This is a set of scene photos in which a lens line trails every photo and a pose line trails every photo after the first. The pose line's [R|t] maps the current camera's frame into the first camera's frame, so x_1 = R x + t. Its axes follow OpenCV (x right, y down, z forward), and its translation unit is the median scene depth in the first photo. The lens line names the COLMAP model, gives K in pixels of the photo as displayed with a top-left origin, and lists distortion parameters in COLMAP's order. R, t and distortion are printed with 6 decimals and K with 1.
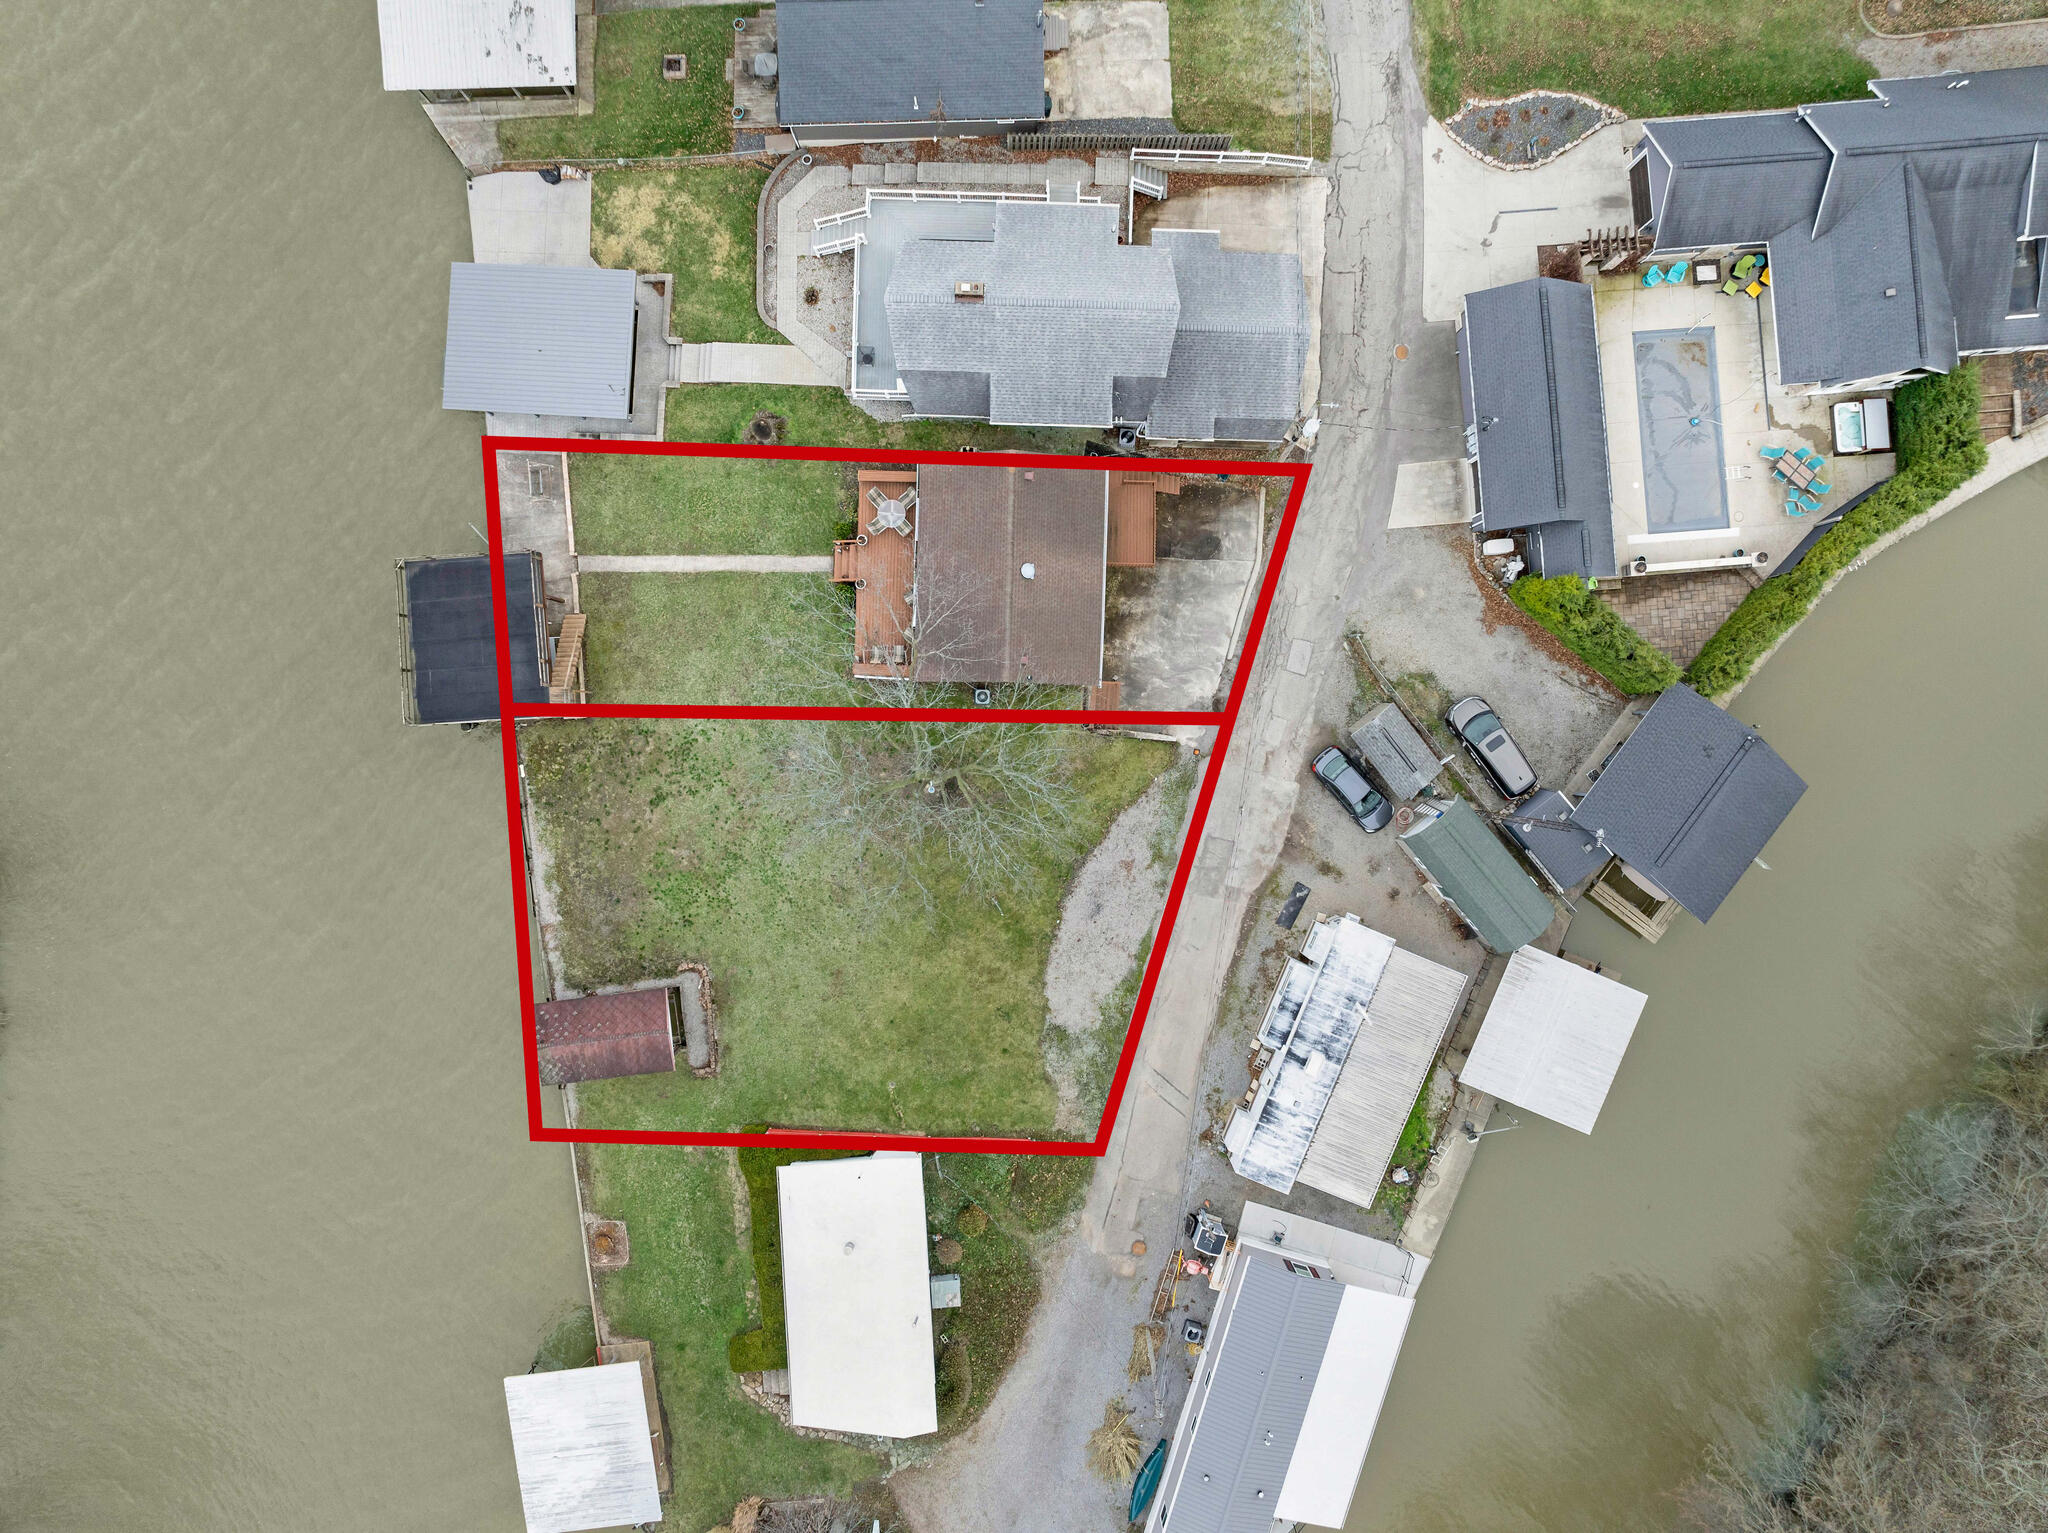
lens RADIAL K [[1437.4, 0, 1013.2], [0, 1437.4, 762.9], [0, 0, 1]] dist [-0.031885, -0.007461]
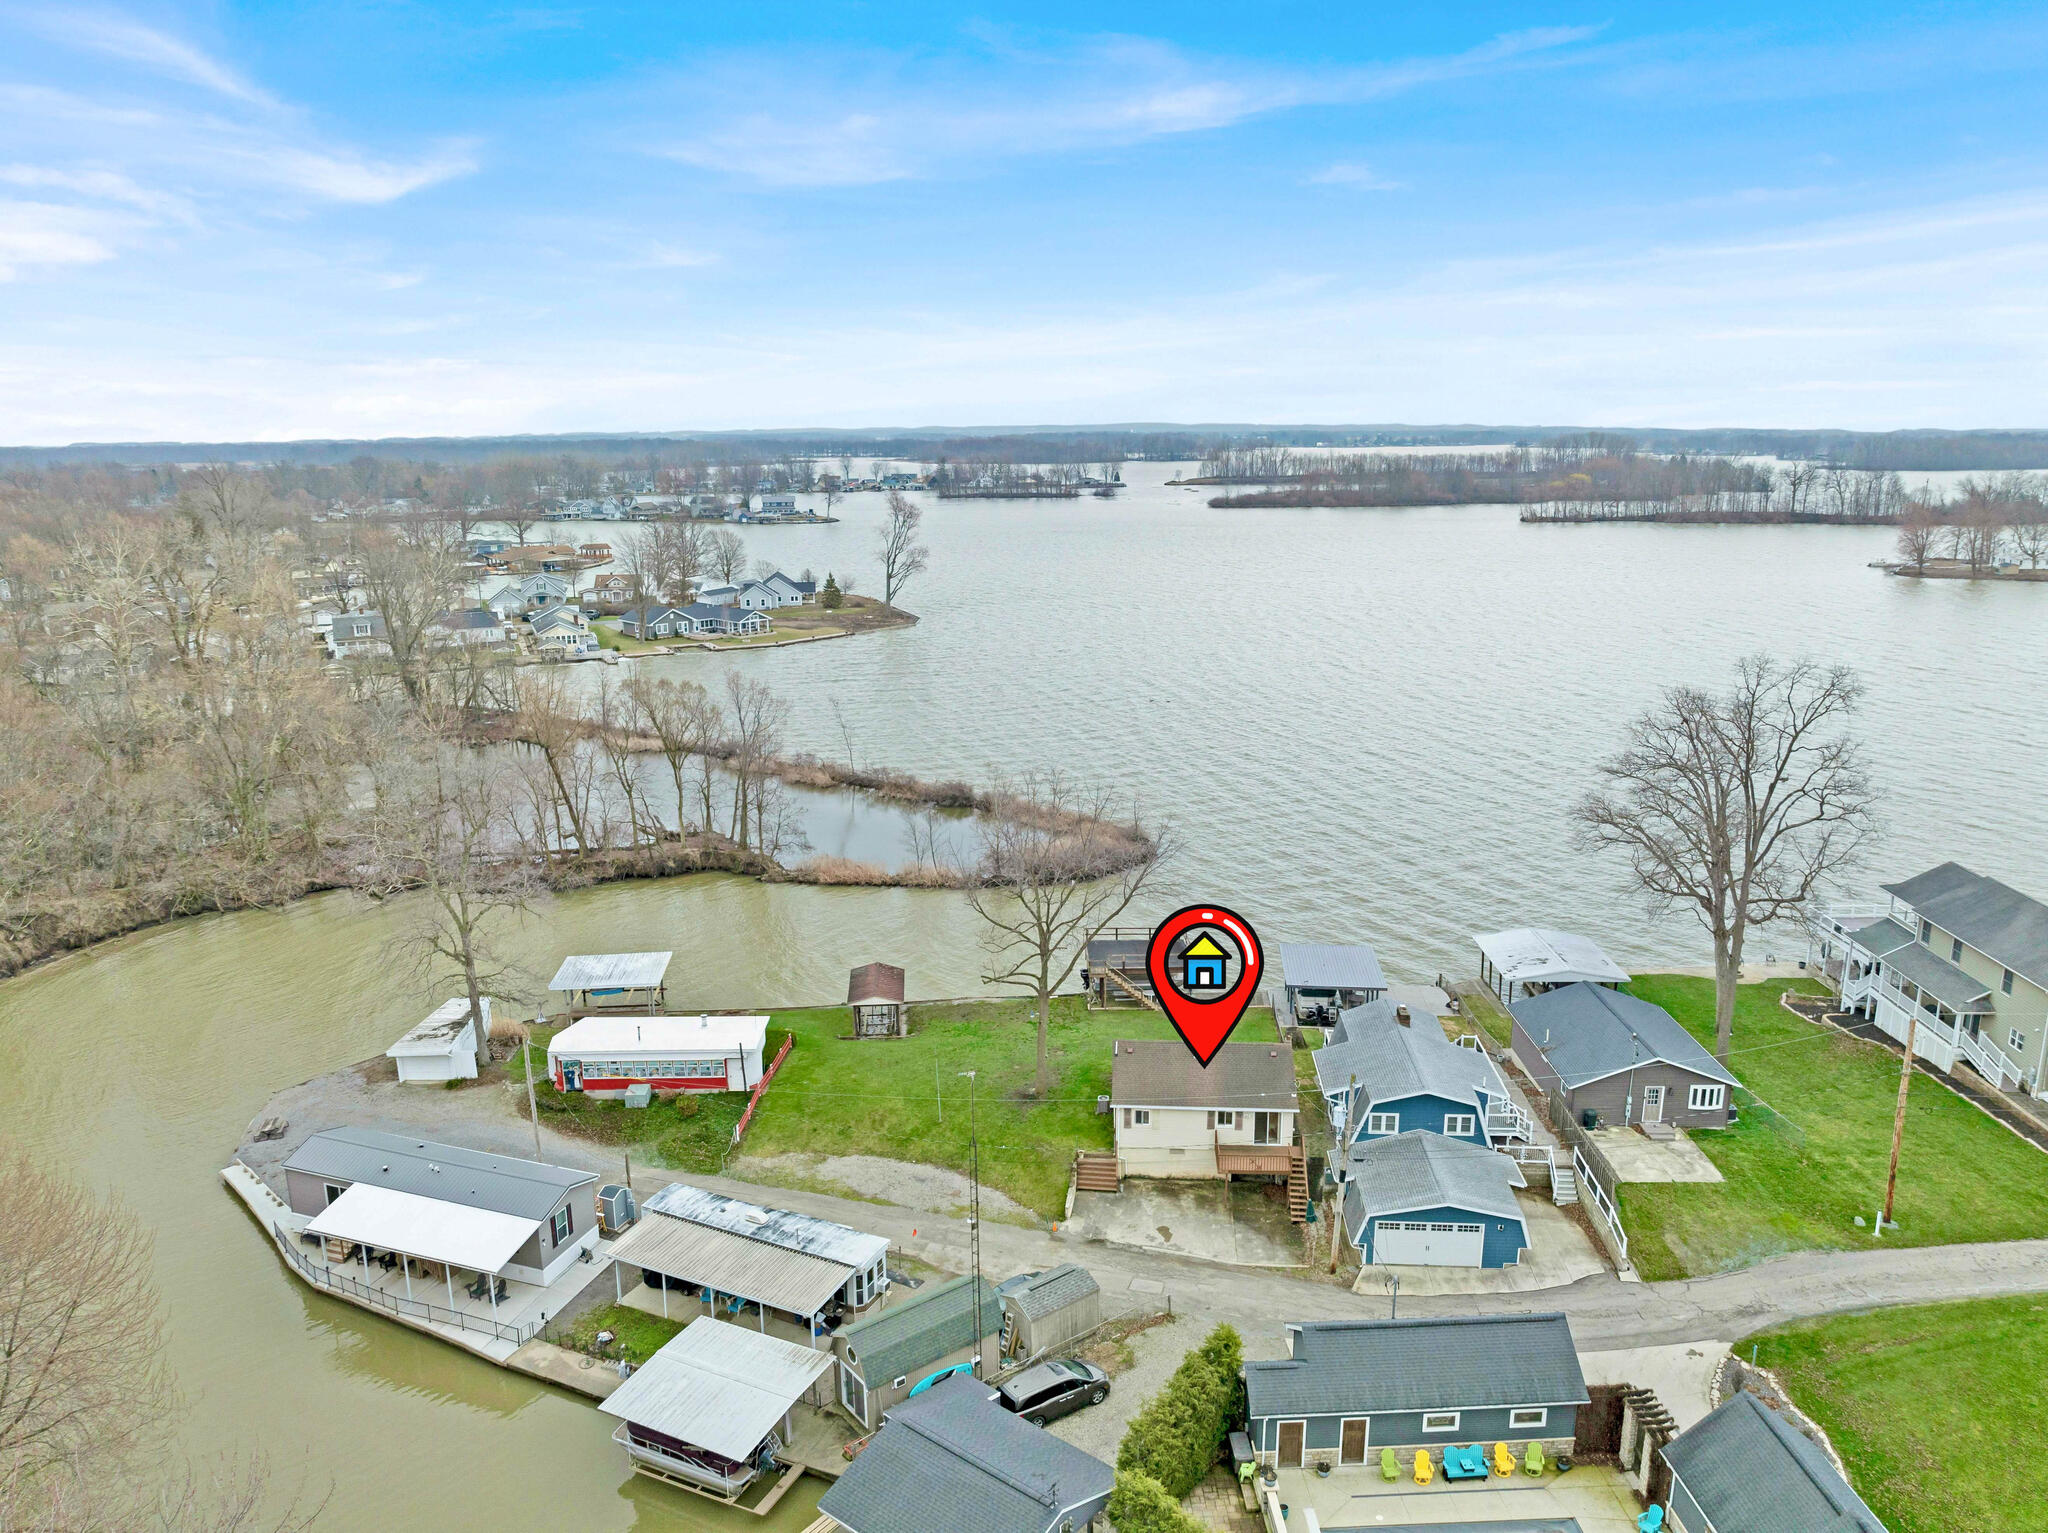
lens RADIAL K [[1437.4, 0, 1013.2], [0, 1437.4, 762.9], [0, 0, 1]] dist [-0.031885, -0.007461]
pose [[-0.052612, 0.236791, -0.970135, 1.101397], [-0.998615, -0.011688, 0.051304, -0.026954], [0.000809, 0.971490, 0.237078, 0.401575]]
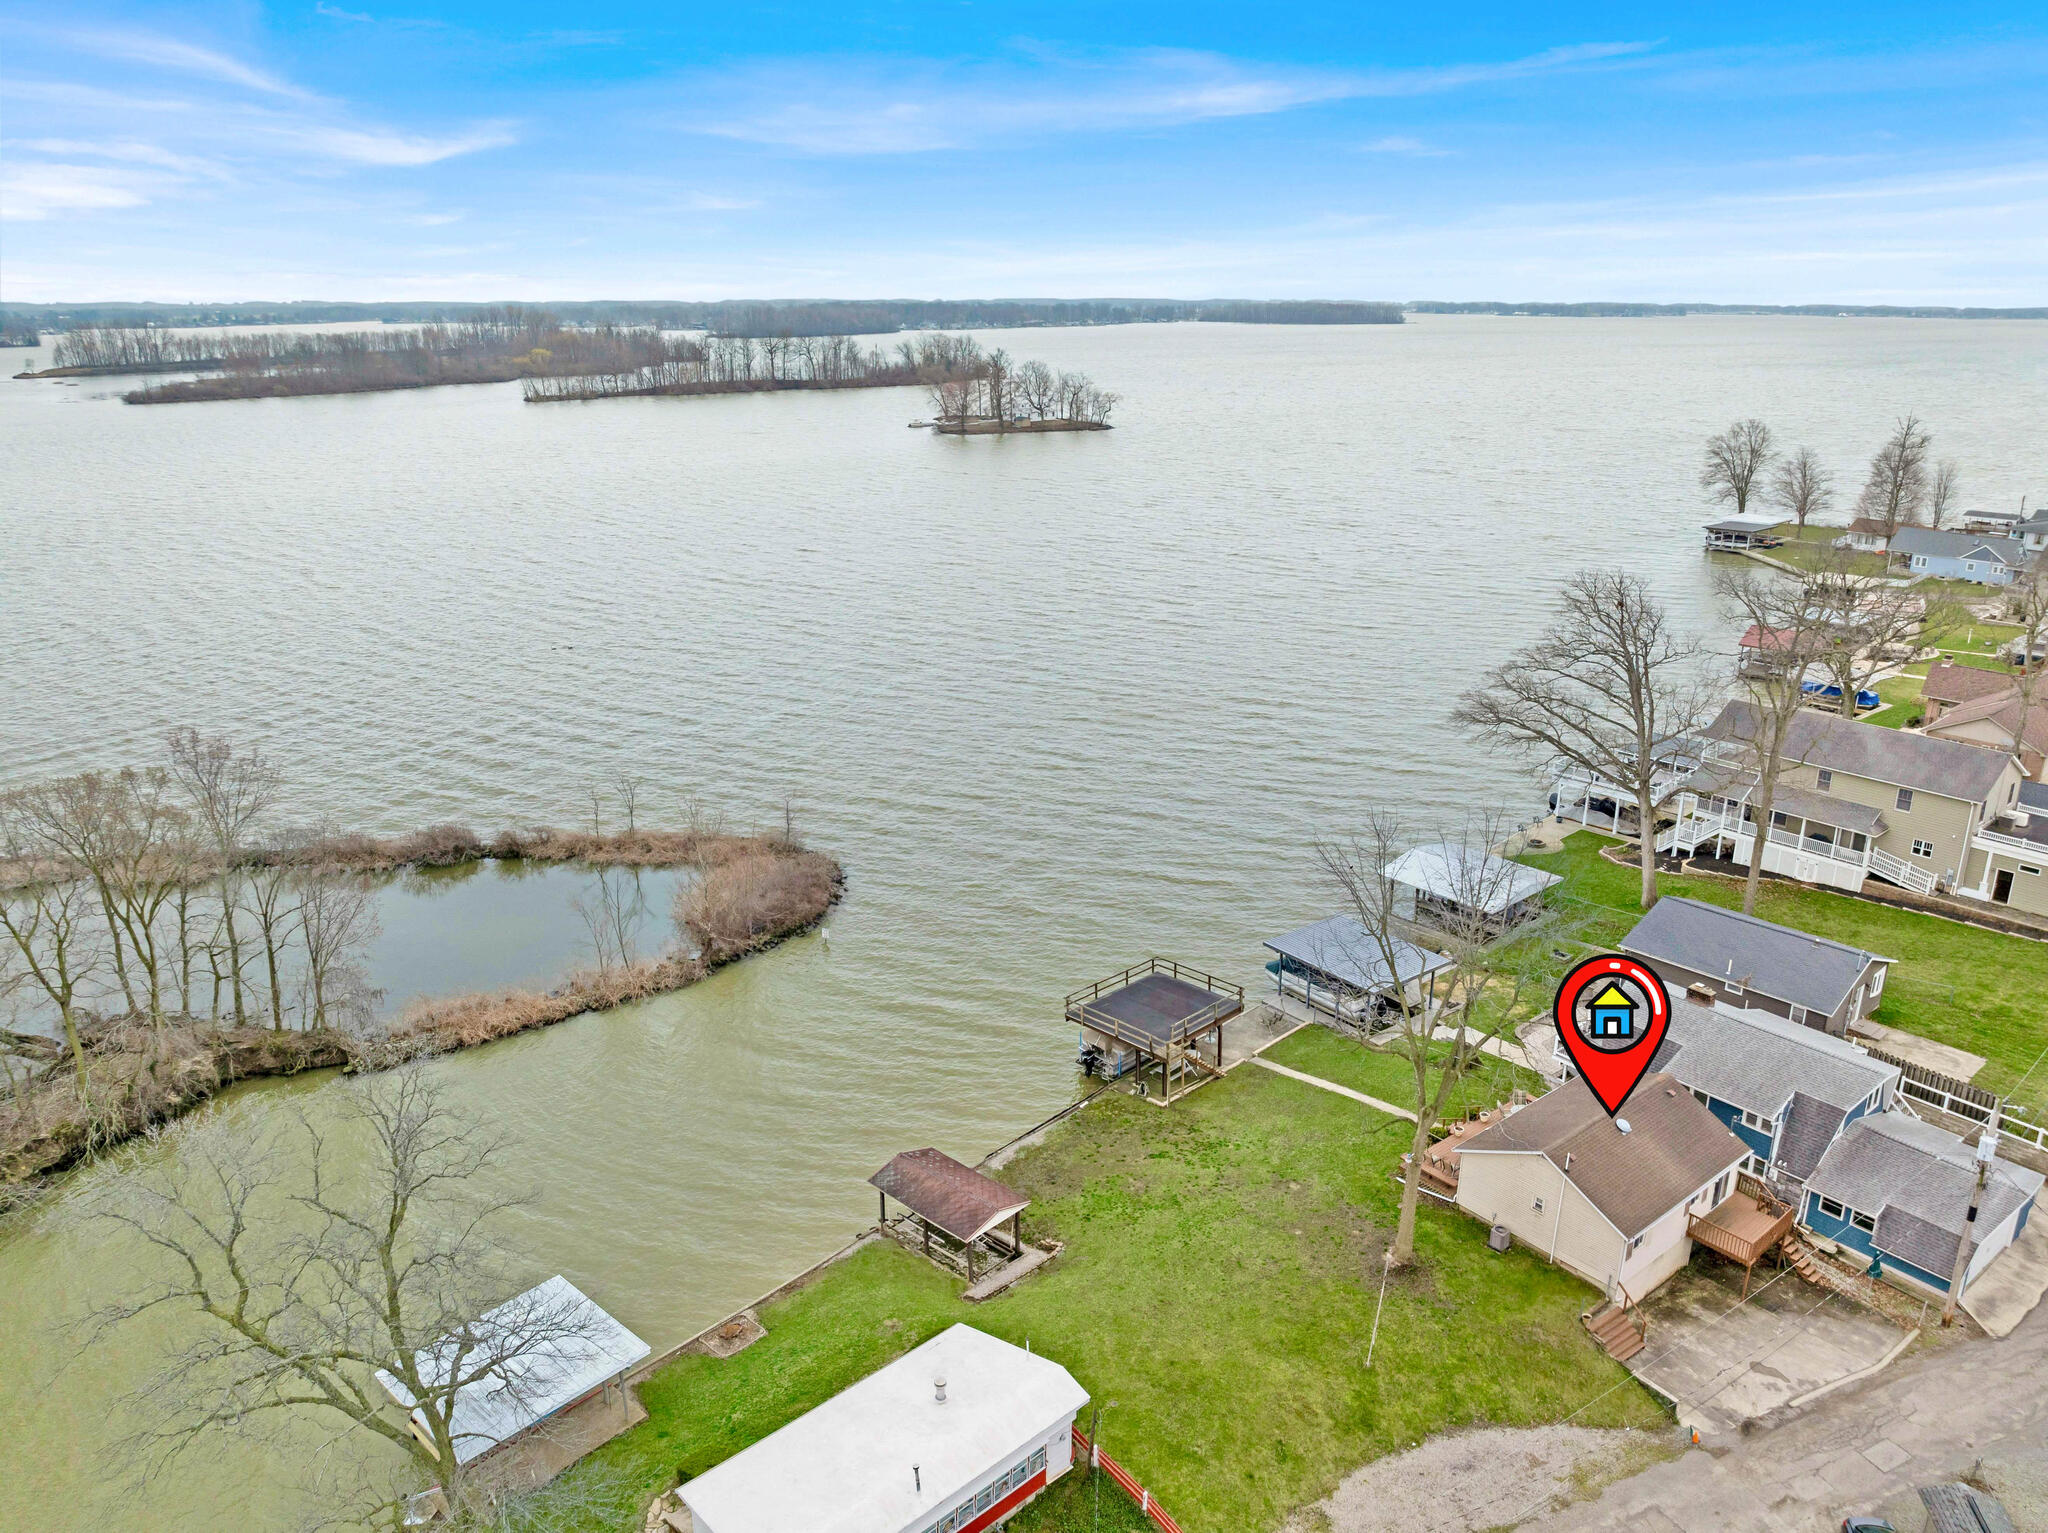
lens RADIAL K [[1445.9, 0, 1024.0], [0, 1445.9, 766.5], [0, 0, 1]] dist [-0.031961, -0.002372]
pose [[0.640966, 0.247105, -0.726706, 0.365380], [-0.767486, 0.192348, -0.611529, 0.670667], [-0.011331, 0.949706, 0.312938, 0.422187]]
